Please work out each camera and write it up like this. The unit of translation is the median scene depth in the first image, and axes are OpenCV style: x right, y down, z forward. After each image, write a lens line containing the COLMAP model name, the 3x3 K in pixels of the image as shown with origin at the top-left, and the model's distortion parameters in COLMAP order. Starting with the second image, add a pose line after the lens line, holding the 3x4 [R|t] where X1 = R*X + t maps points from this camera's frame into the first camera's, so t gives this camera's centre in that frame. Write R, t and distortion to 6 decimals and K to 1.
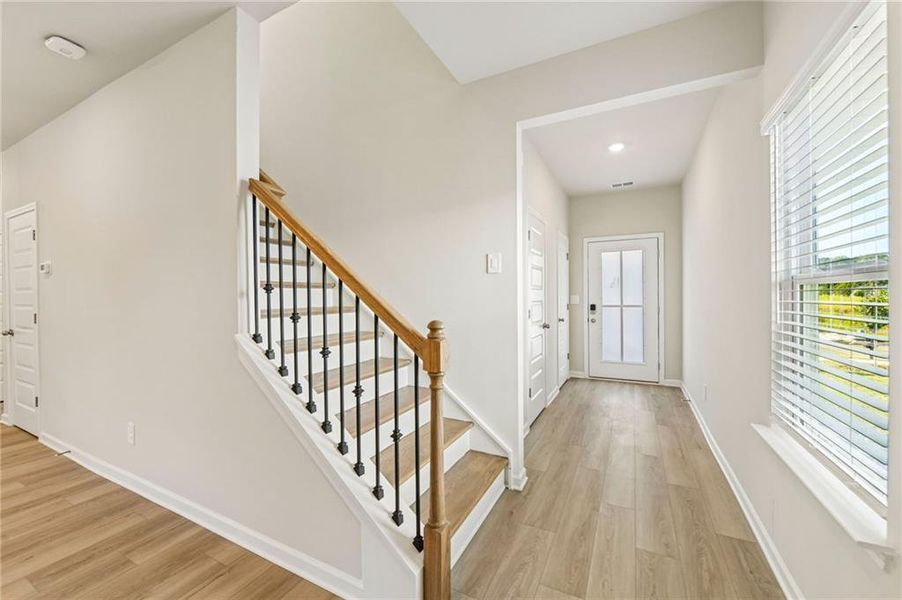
lens RADIAL K [[360.7, 0, 447.1], [0, 360.7, 299.4], [0, 0, 1]] dist [-0.005935, -0.000449]
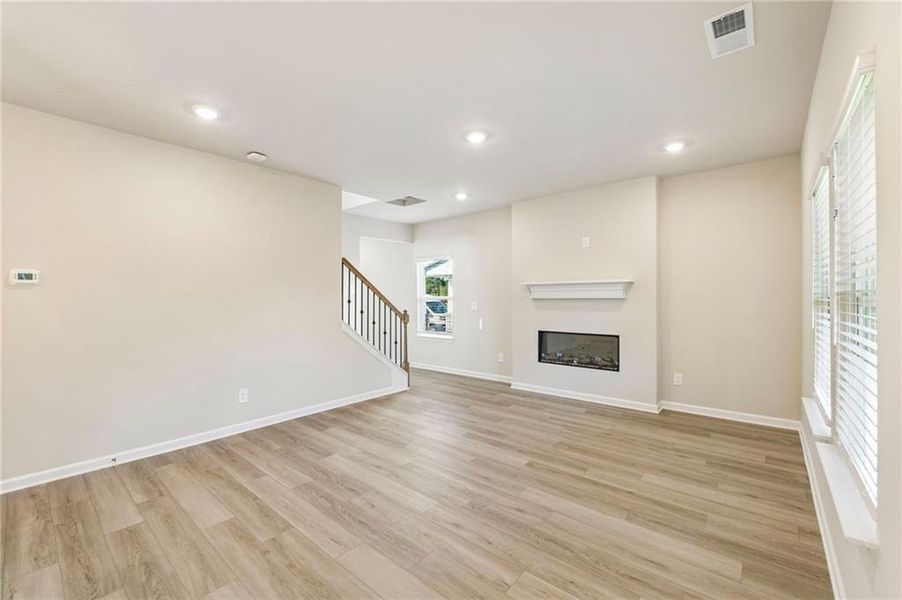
lens RADIAL K [[373.3, 0, 449.4], [0, 373.3, 299.6], [0, 0, 1]] dist [-0.007017, -0.001078]
pose [[0.227959, -0.003054, 0.973666, -1.708103], [0.014674, 0.999892, -0.000299, -0.019108], [-0.973560, 0.014356, 0.227979, -0.173725]]
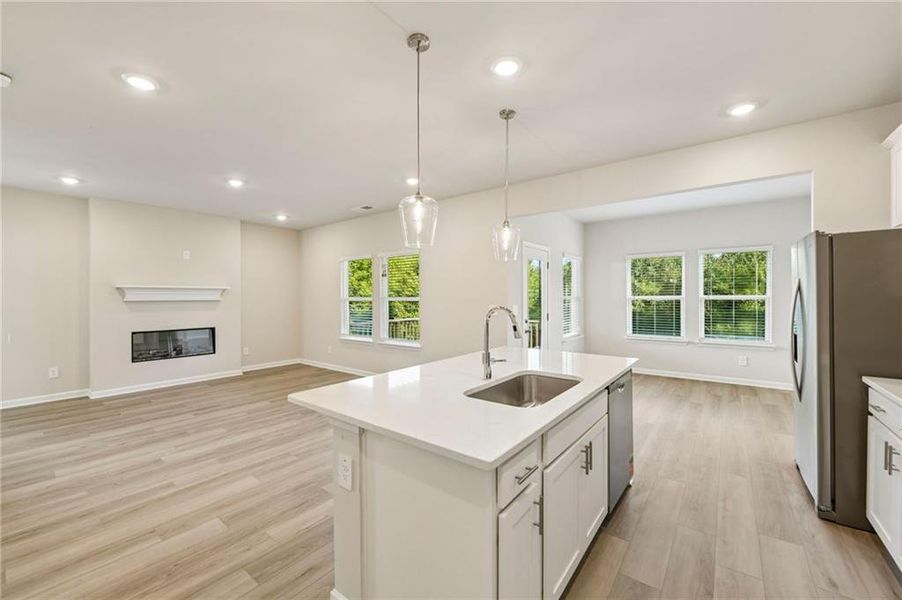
lens RADIAL K [[360.7, 0, 446.9], [0, 360.7, 299.0], [0, 0, 1]] dist [-0.005935, -0.000449]
pose [[-0.982777, 0.008635, 0.184596, -1.725447], [0.011332, 0.999844, 0.013557, -0.033540], [-0.184450, 0.015416, -0.982721, 1.199565]]
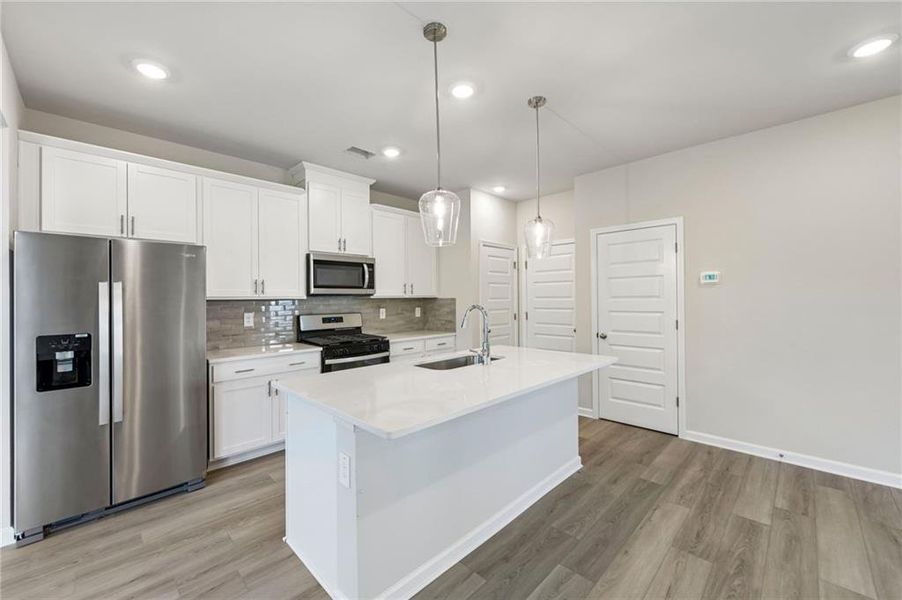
lens RADIAL K [[360.7, 0, 448.9], [0, 360.7, 296.8], [0, 0, 1]] dist [-0.005935, -0.000449]
pose [[0.954182, -0.005221, -0.299180, -1.512821], [0.001787, 0.999929, -0.011750, -0.019378], [0.299221, 0.010677, 0.954124, -0.251695]]
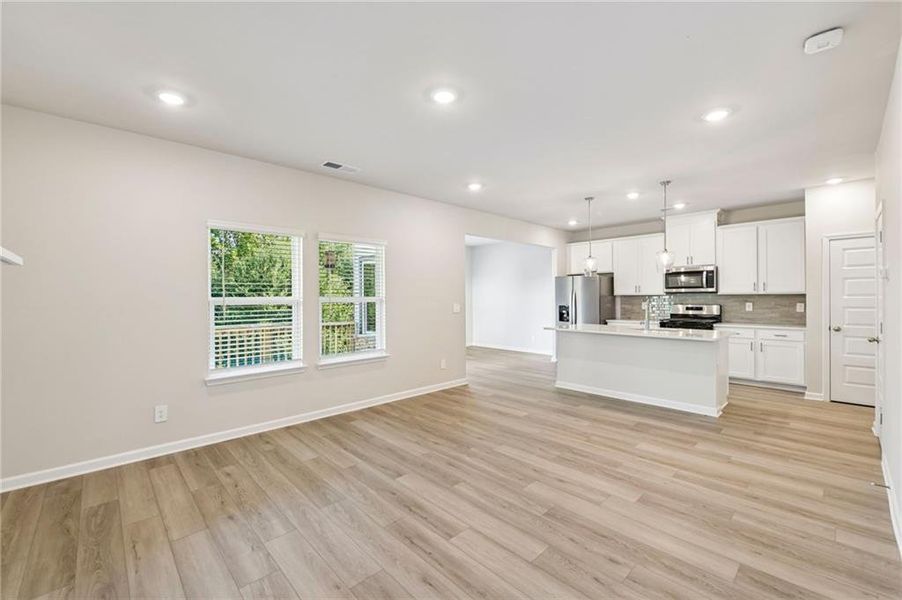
lens RADIAL K [[373.3, 0, 449.4], [0, 373.3, 296.8], [0, 0, 1]] dist [-0.007017, -0.001078]
pose [[-0.328621, 0.007770, -0.944430, 0.106666], [-0.000438, 0.999965, 0.008380, -0.034741], [0.944462, 0.003167, -0.328606, 0.268458]]
